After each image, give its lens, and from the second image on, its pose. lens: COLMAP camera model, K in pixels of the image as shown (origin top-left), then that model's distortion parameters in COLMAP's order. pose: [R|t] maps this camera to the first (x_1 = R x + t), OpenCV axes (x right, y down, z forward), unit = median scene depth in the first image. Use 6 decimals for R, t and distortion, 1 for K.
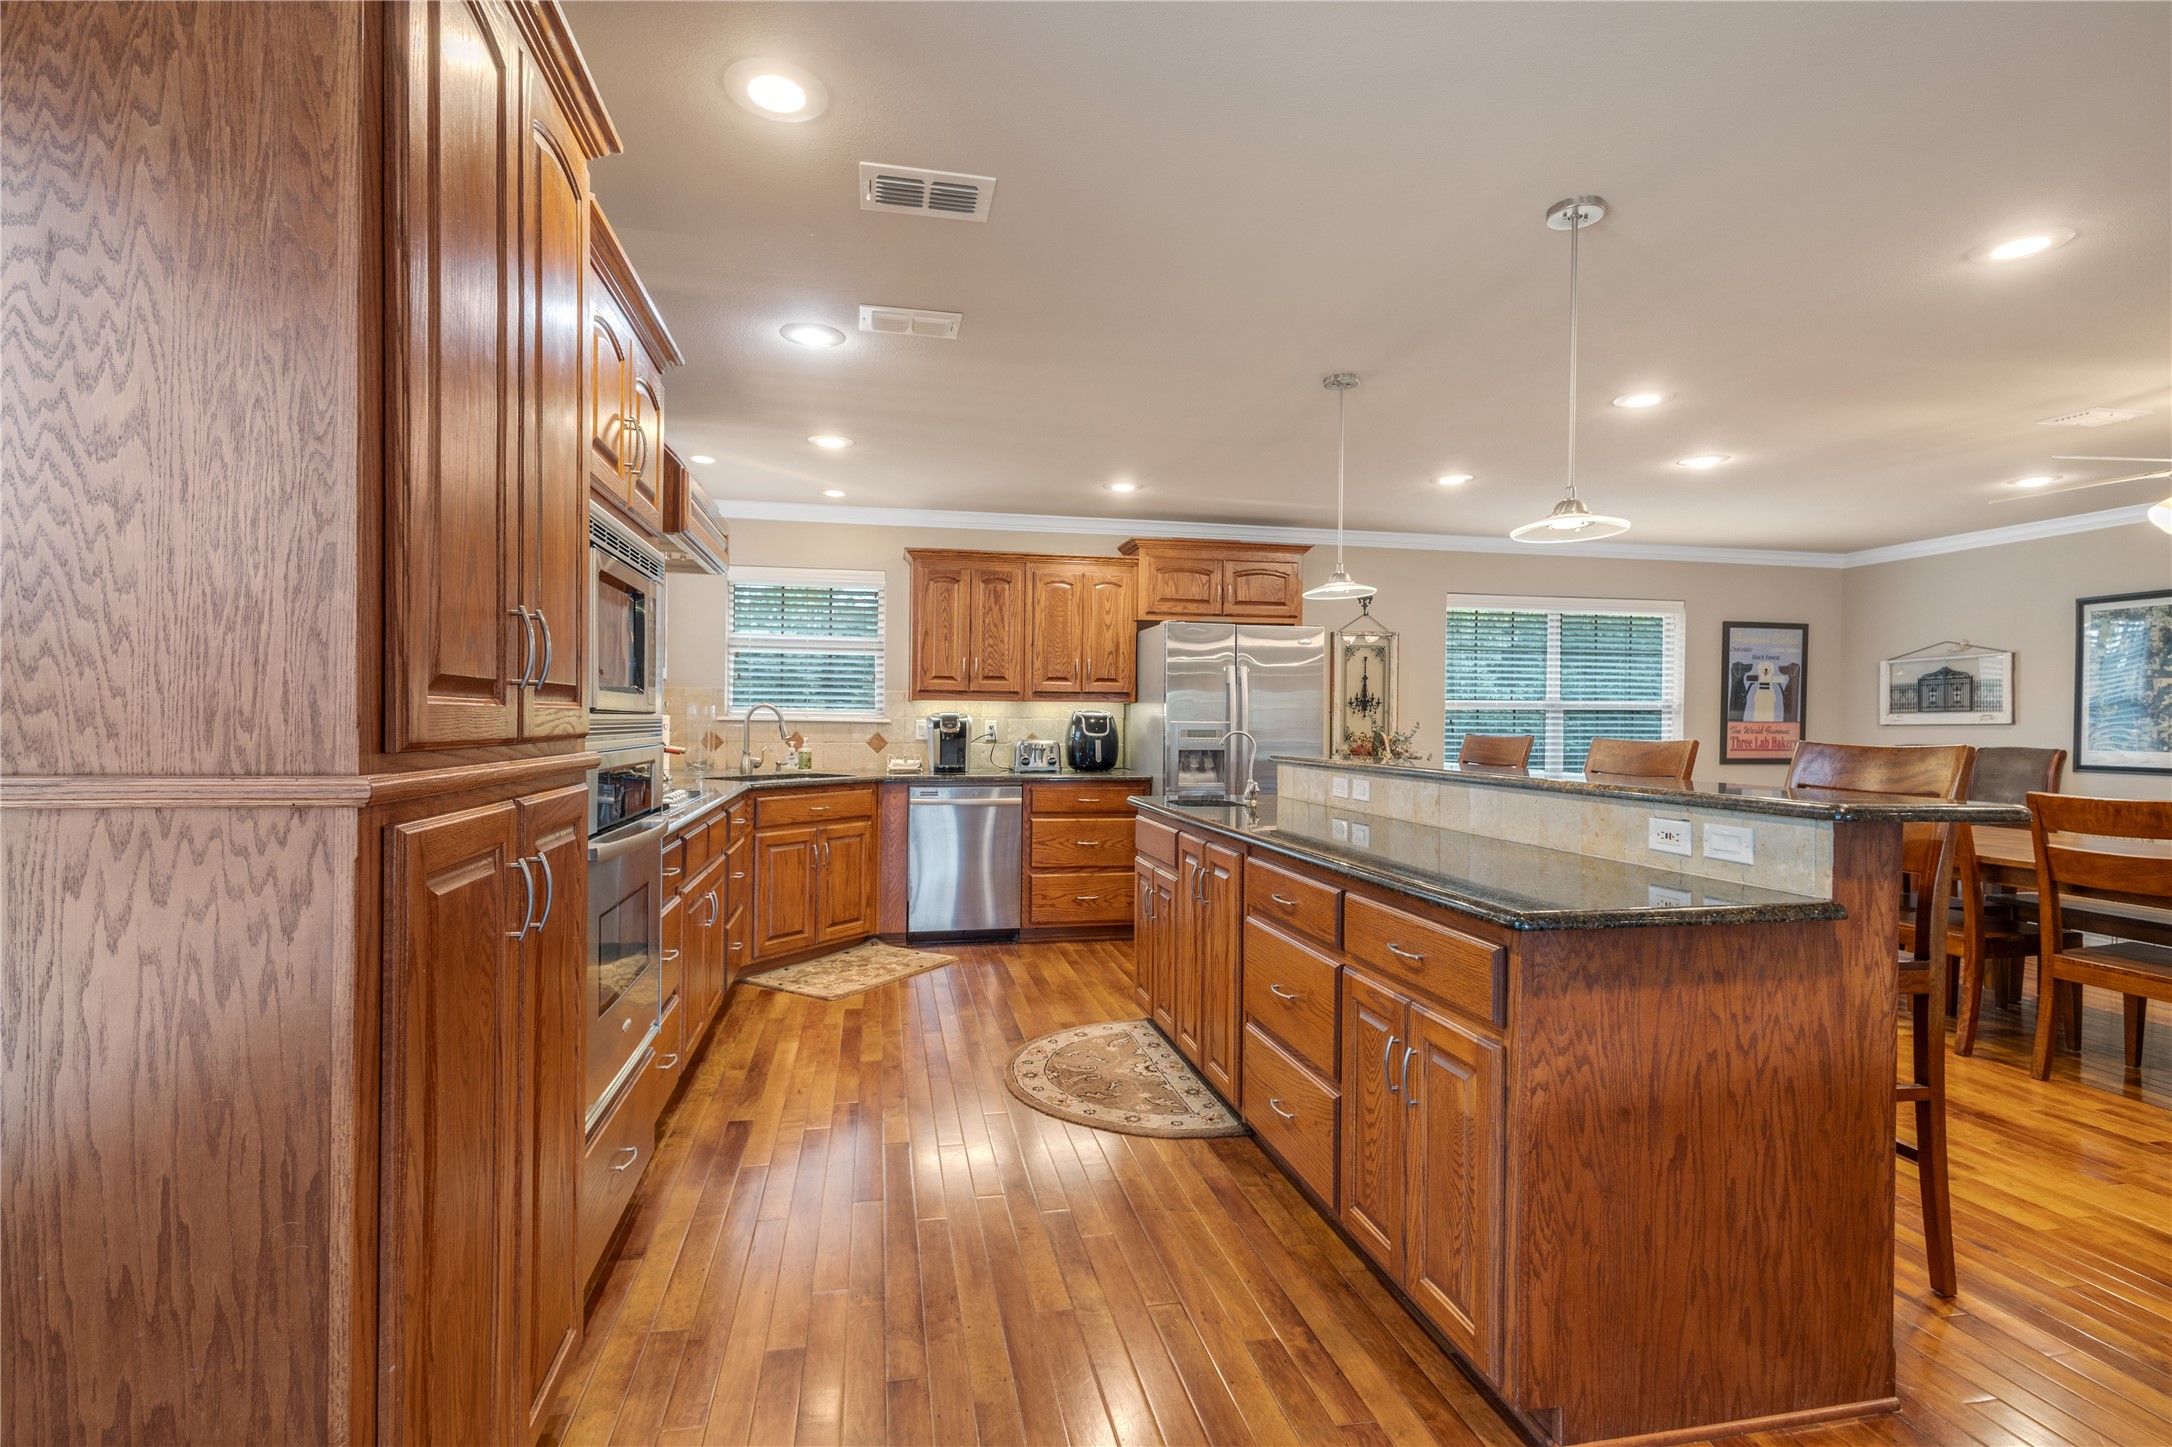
lens RADIAL K [[1029.4, 0, 1112.1], [0, 1029.4, 721.5], [0, 0, 1]] dist [0.029113, -0.000175]
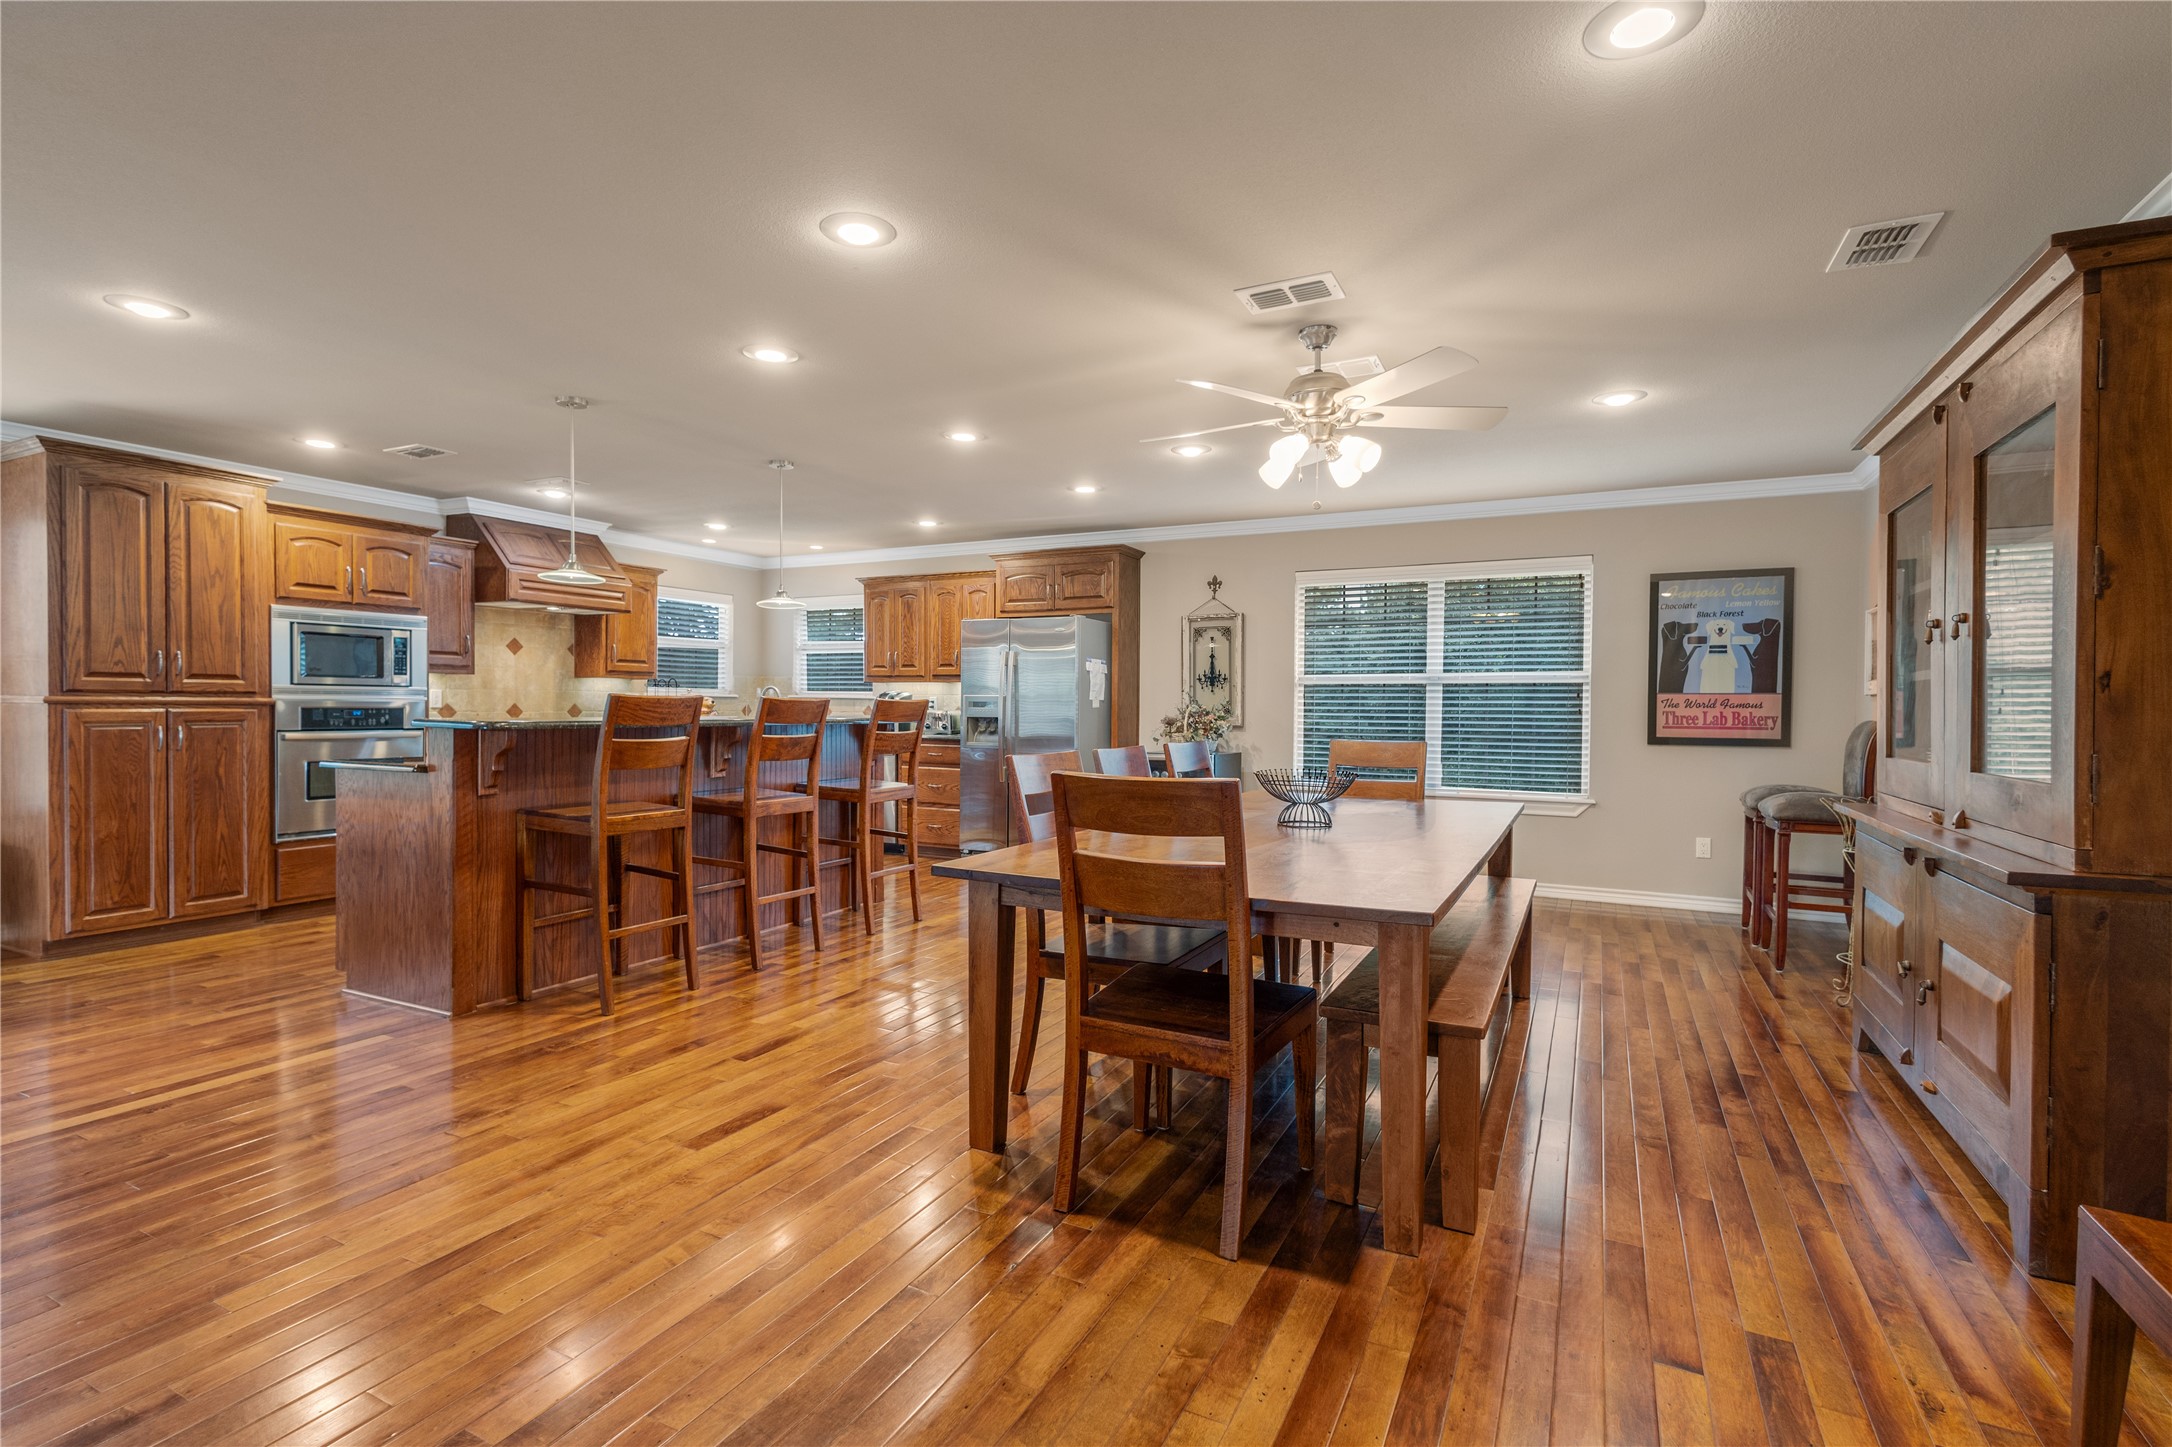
lens RADIAL K [[1018.6, 0, 1086.0], [0, 1018.6, 723.5], [0, 0, 1]] dist [-0.000975, -0.000376]
pose [[0.769867, 0.008056, -0.638153, 0.832883], [-0.002963, 0.999955, 0.009049, 0.020007], [0.638197, -0.005076, 0.769856, 0.081642]]
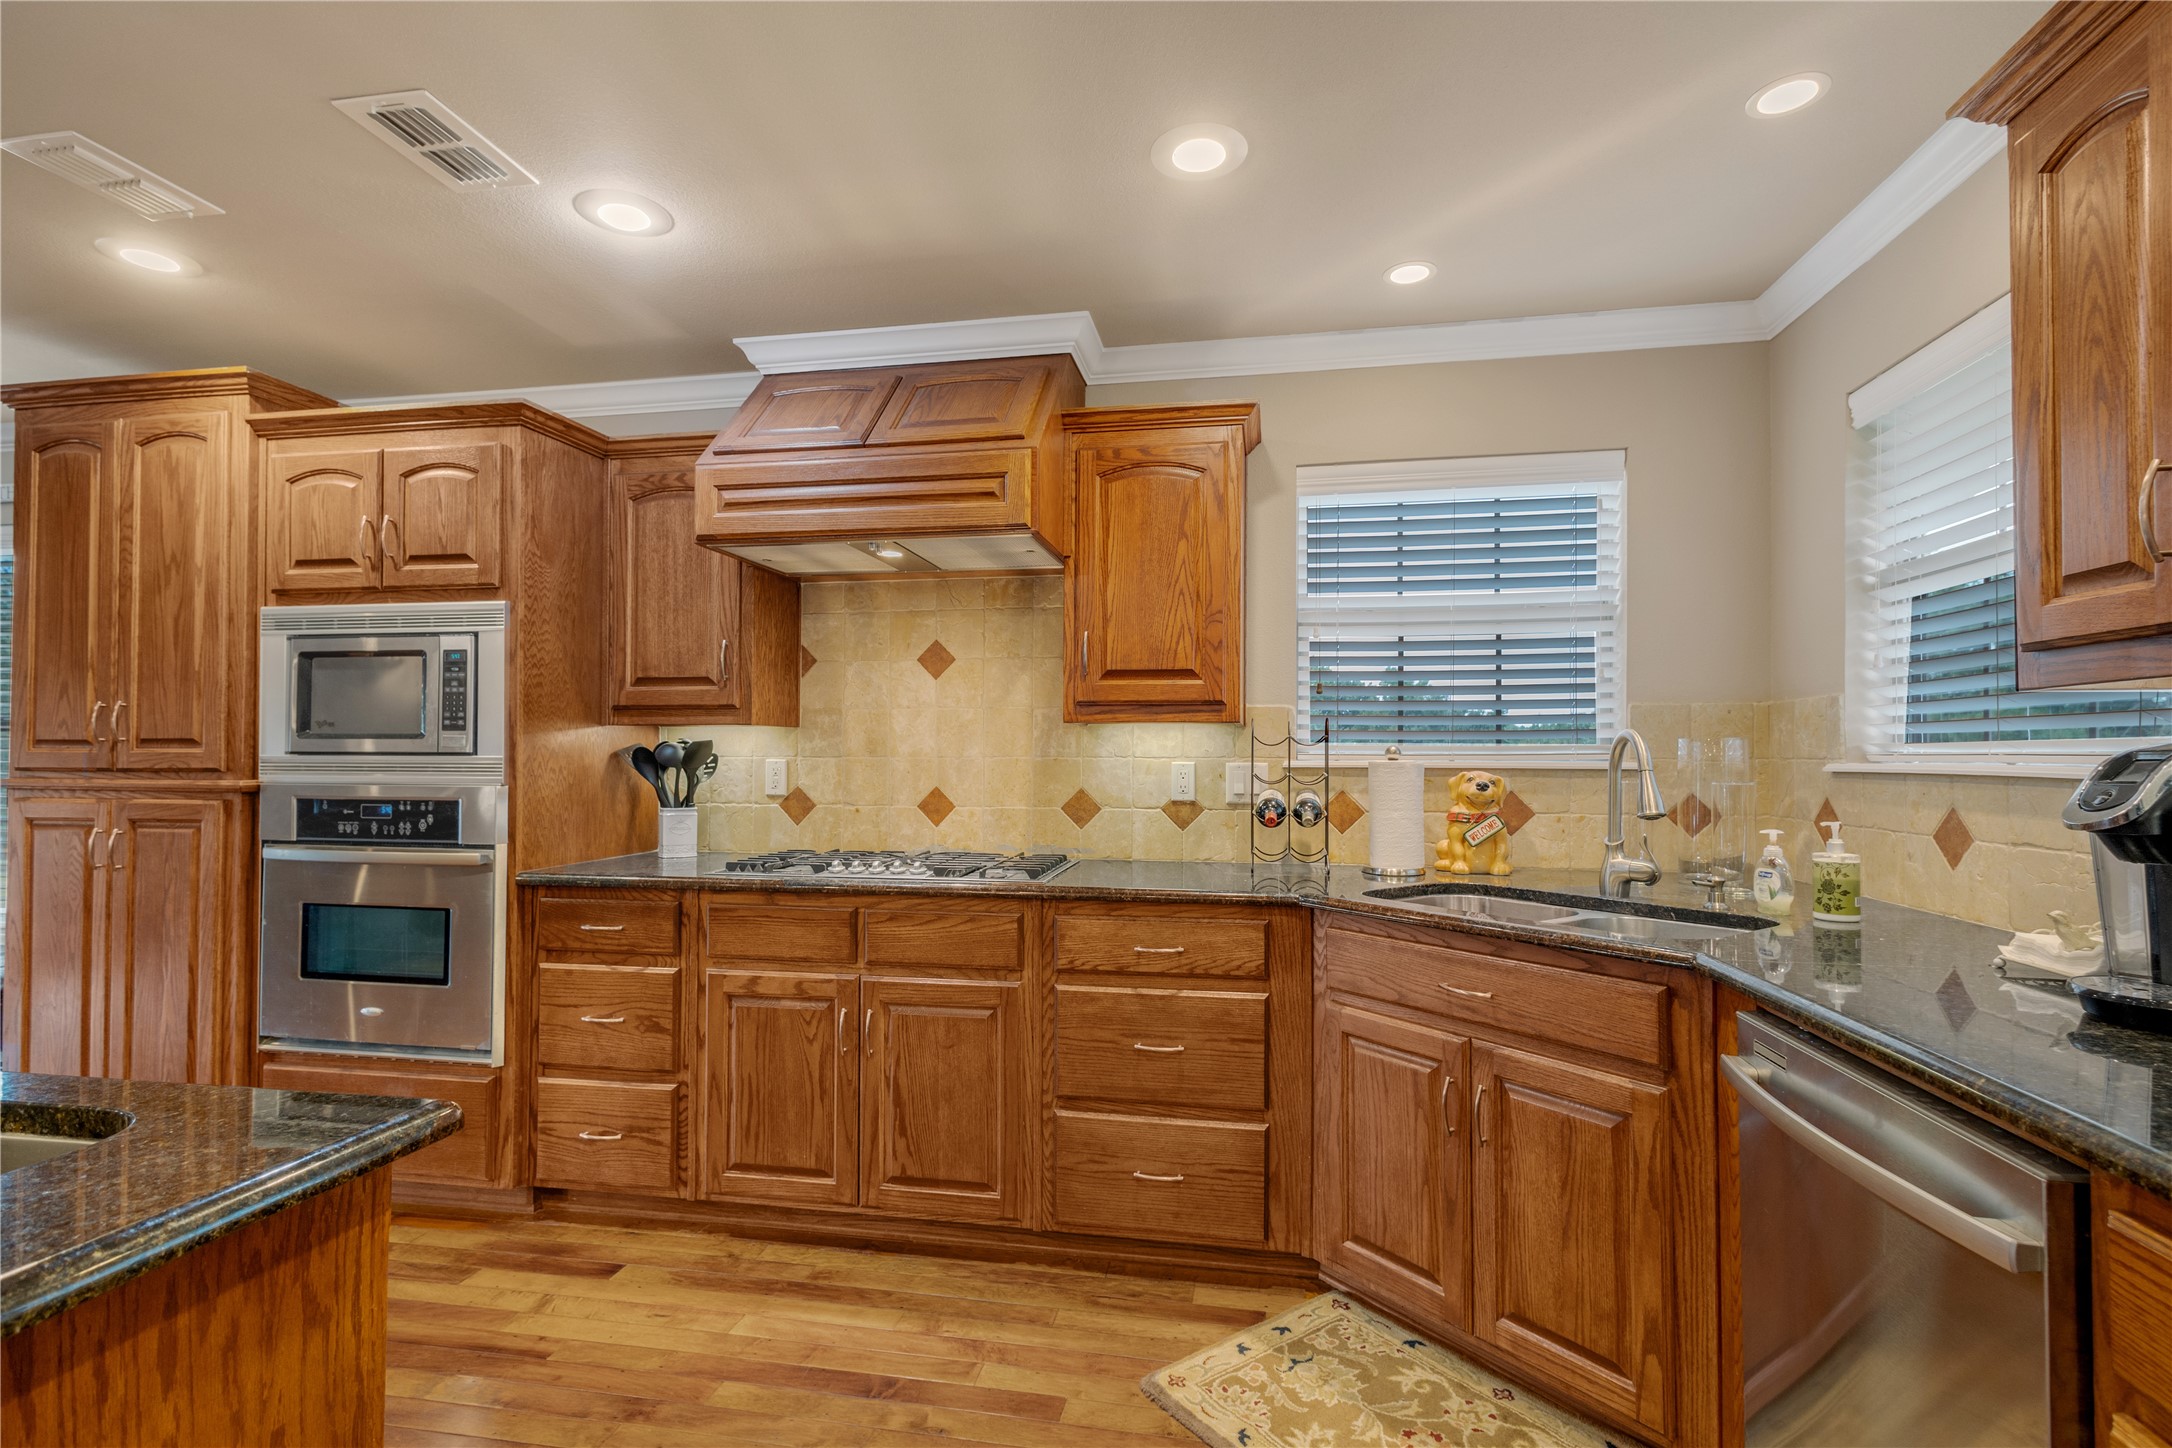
lens RADIAL K [[1018.8, 0, 1063.8], [0, 1018.8, 723.2], [0, 0, 1]] dist [0.001760, -0.001194]
pose [[-0.393506, -0.035122, -0.918651, 0.109620], [-0.014544, 0.999383, -0.031979, -0.005095], [0.919207, 0.000776, -0.393774, 0.757912]]
